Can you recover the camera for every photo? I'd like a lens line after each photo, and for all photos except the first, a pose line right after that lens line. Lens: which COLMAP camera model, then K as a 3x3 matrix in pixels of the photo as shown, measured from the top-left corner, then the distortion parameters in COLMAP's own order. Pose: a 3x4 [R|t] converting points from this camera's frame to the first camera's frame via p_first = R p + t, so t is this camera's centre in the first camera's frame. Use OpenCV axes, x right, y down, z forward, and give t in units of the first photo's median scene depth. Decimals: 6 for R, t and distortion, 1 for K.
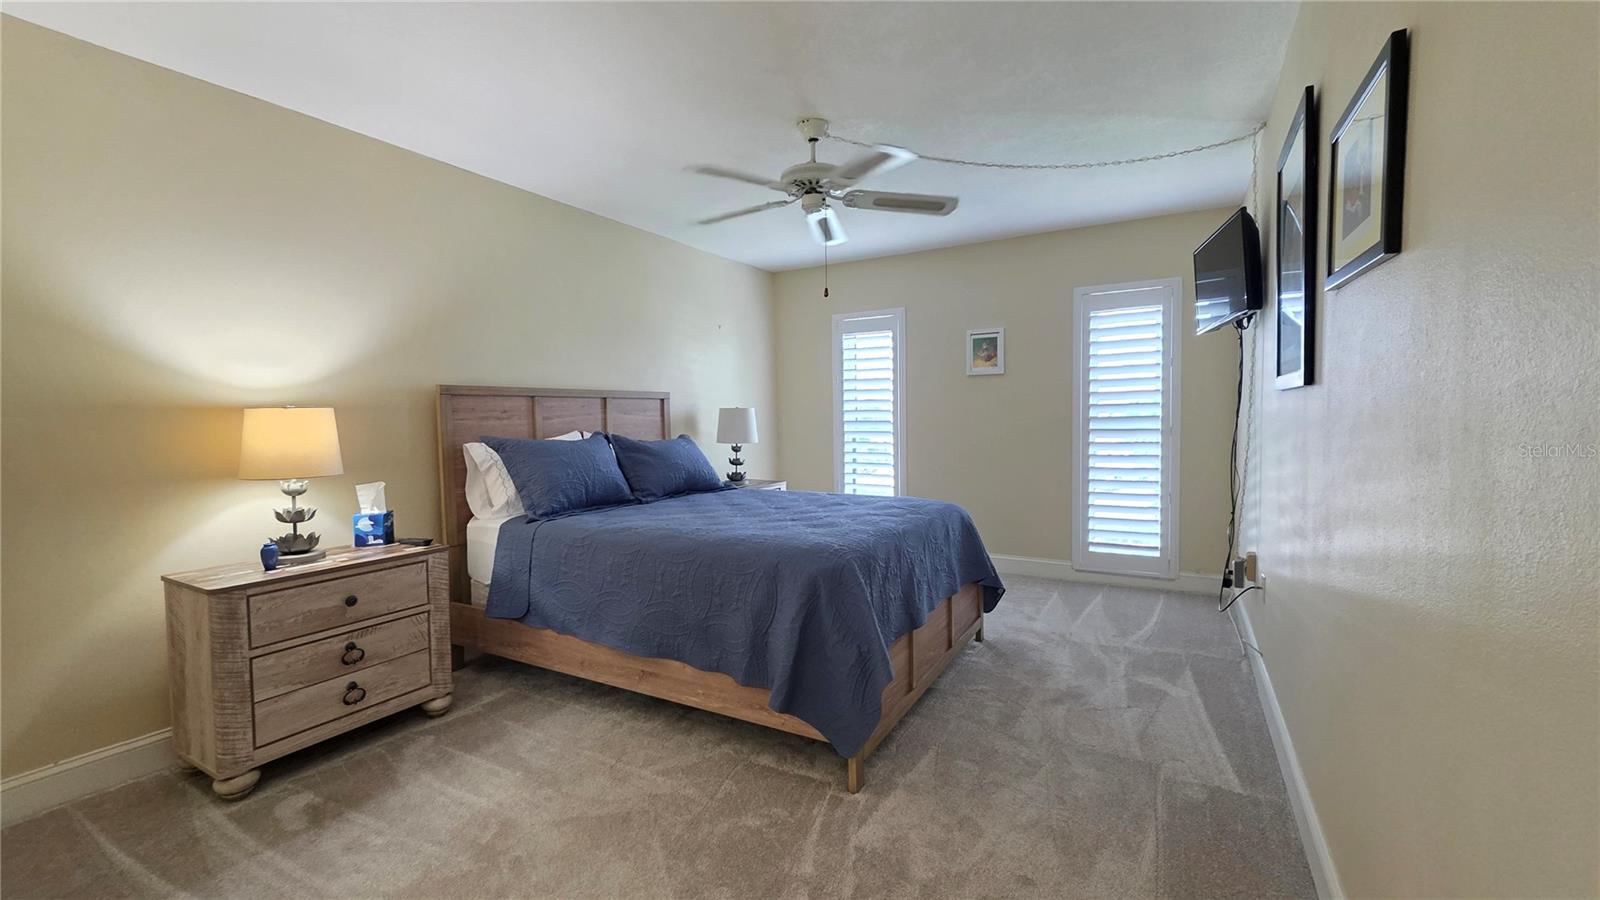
lens RADIAL K [[648.5, 0, 799.3], [0, 648.5, 442.8], [0, 0, 1]] dist [0.001529, -0.000150]
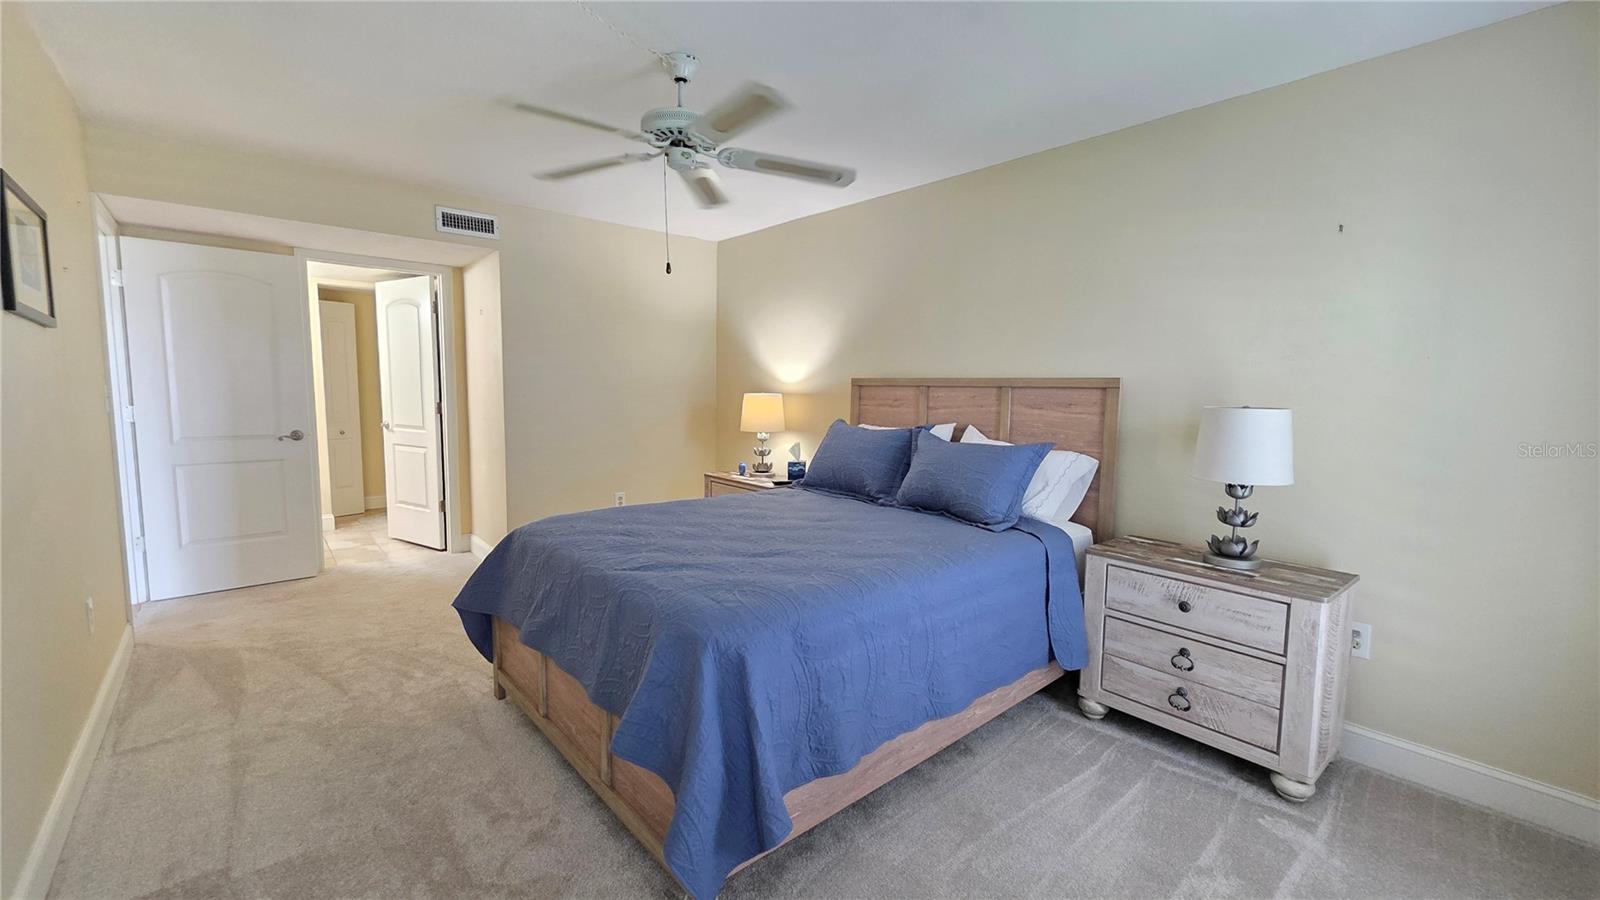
lens RADIAL K [[639.7, 0, 801.8], [0, 639.7, 454.3], [0, 0, 1]] dist [0.001550, -0.000690]
pose [[-0.319943, 0.079123, -0.944127, 0.742830], [-0.079128, 0.990794, 0.109849, -0.073271], [0.944127, 0.109853, -0.310736, 1.375727]]
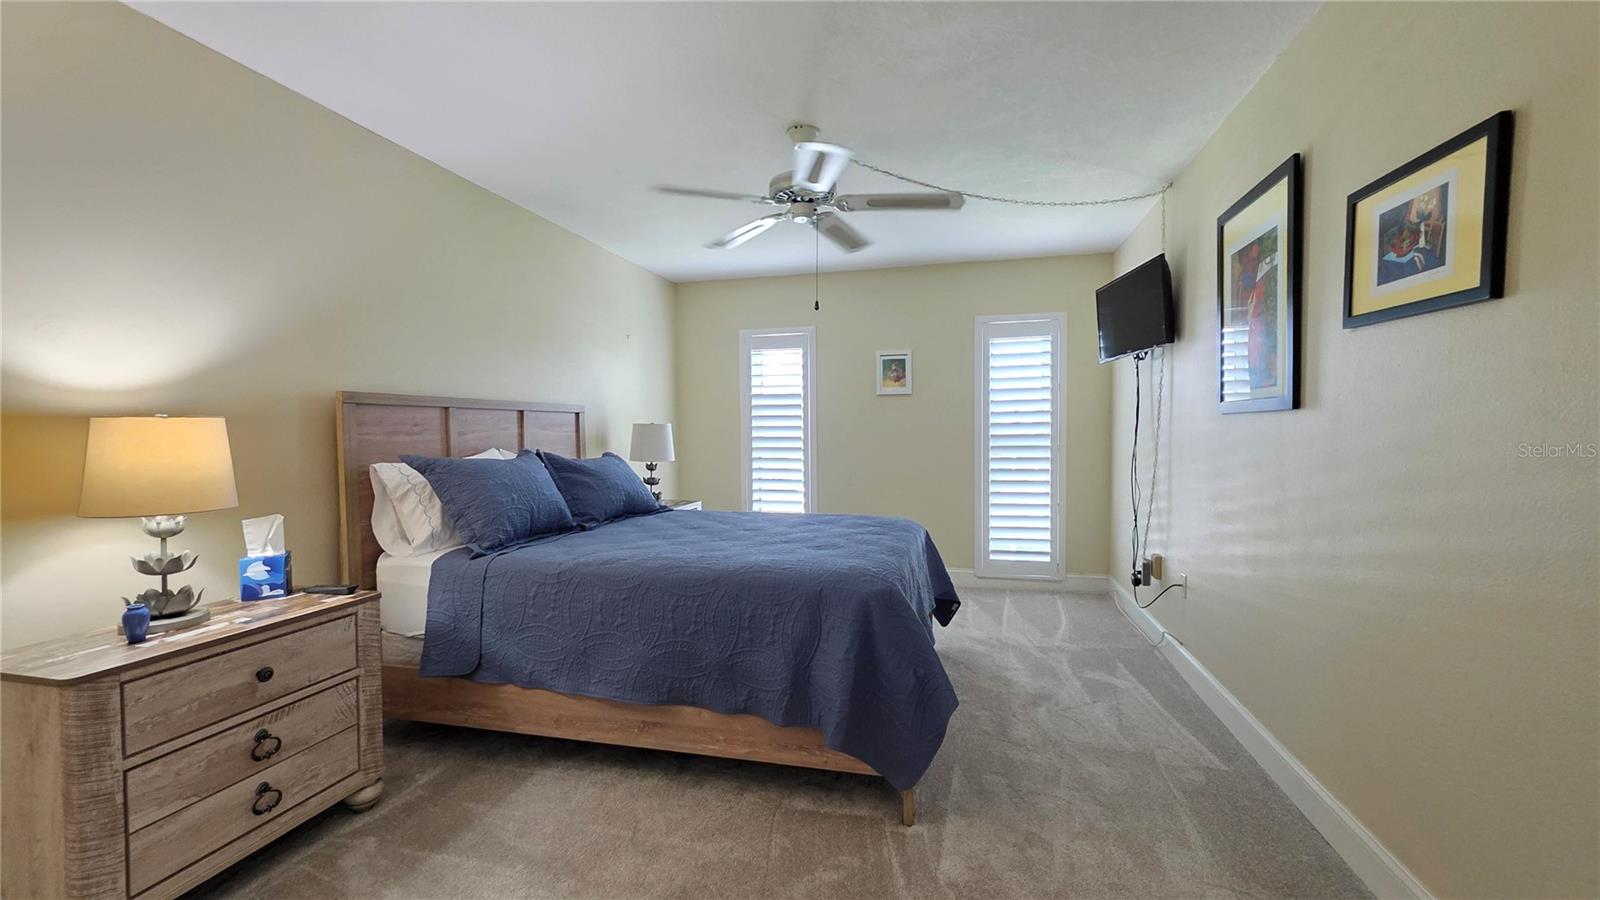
lens RADIAL K [[640.4, 0, 800.4], [0, 640.4, 448.5], [0, 0, 1]] dist [0.003972, -0.000952]
pose [[0.961701, -0.000288, 0.274101, -0.235019], [0.004963, 0.999854, -0.016363, -0.002609], [-0.274056, 0.017097, 0.961562, 0.086168]]
